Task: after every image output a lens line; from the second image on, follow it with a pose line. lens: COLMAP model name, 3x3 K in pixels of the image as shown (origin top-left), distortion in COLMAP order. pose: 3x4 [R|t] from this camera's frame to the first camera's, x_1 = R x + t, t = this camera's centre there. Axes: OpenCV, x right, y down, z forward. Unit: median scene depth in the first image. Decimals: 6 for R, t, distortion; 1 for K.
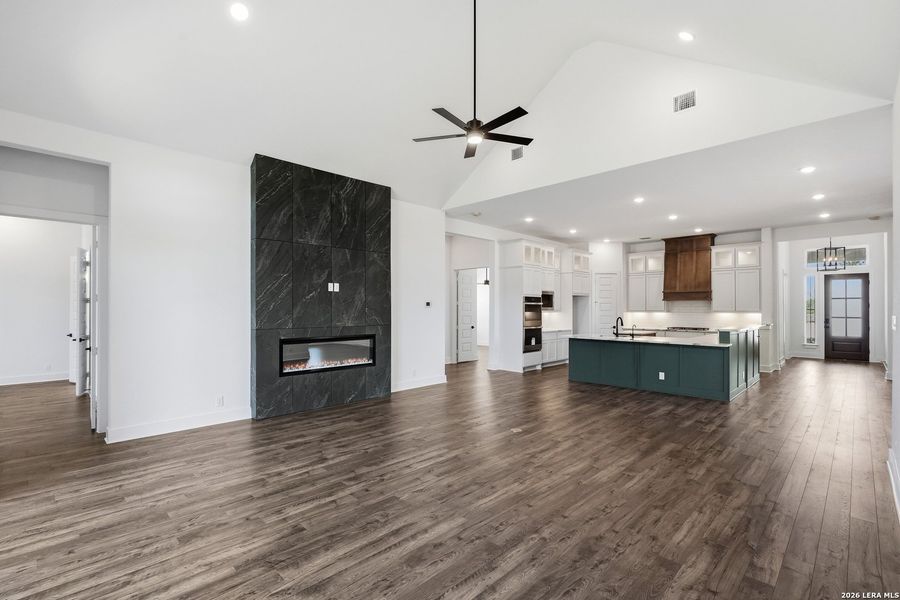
lens RADIAL K [[411.4, 0, 447.4], [0, 411.4, 308.1], [0, 0, 1]] dist [-0.003194, 0.000762]
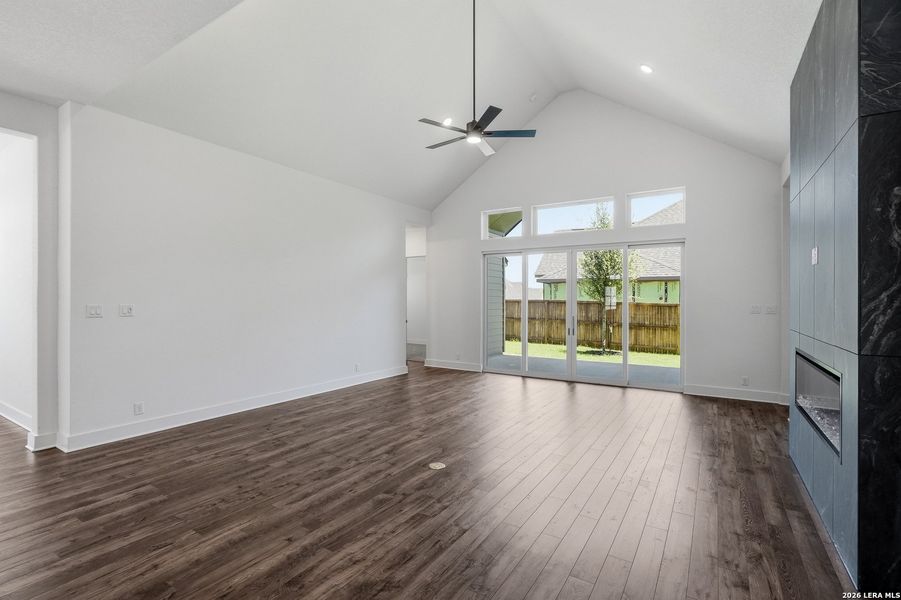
lens RADIAL K [[414.8, 0, 447.9], [0, 414.8, 301.7], [0, 0, 1]] dist [-0.012948, 0.006479]
pose [[-0.976587, -0.002779, -0.215105, 0.247360], [-0.003883, 0.999981, 0.004709, 0.001416], [0.215088, 0.005434, -0.976579, 1.385690]]
